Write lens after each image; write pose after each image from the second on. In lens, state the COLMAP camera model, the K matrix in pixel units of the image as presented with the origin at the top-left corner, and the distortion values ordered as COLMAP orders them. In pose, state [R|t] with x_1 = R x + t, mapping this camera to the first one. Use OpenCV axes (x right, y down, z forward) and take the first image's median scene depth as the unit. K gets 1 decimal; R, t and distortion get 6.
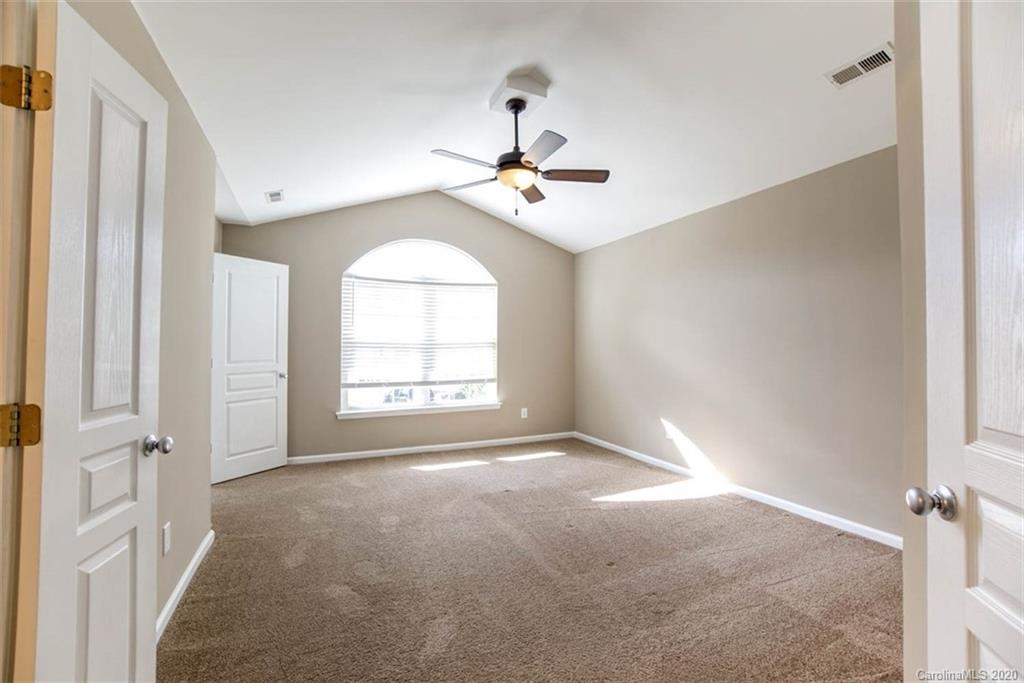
lens RADIAL K [[453.2, 0, 510.9], [0, 453.2, 338.9], [0, 0, 1]] dist [-0.064379, 0.020351]
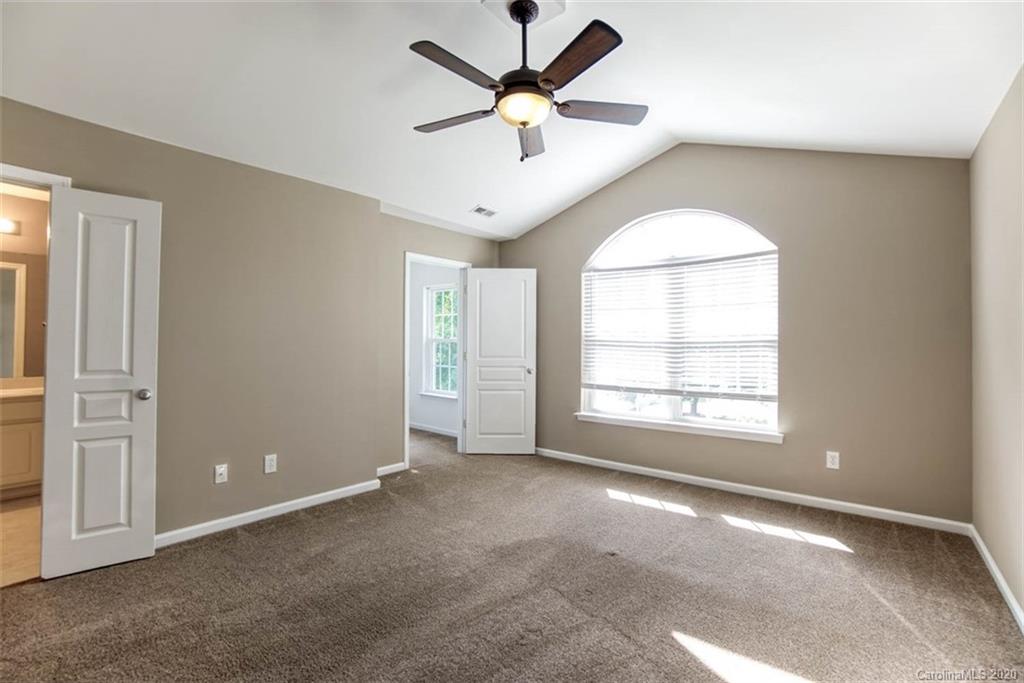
lens RADIAL K [[450.5, 0, 512.9], [0, 450.5, 337.1], [0, 0, 1]] dist [-0.063063, 0.020274]
pose [[0.443376, -0.007727, -0.896302, 0.419013], [0.004685, 0.999969, -0.006303, 0.006150], [0.896323, -0.001405, 0.443399, 0.440008]]
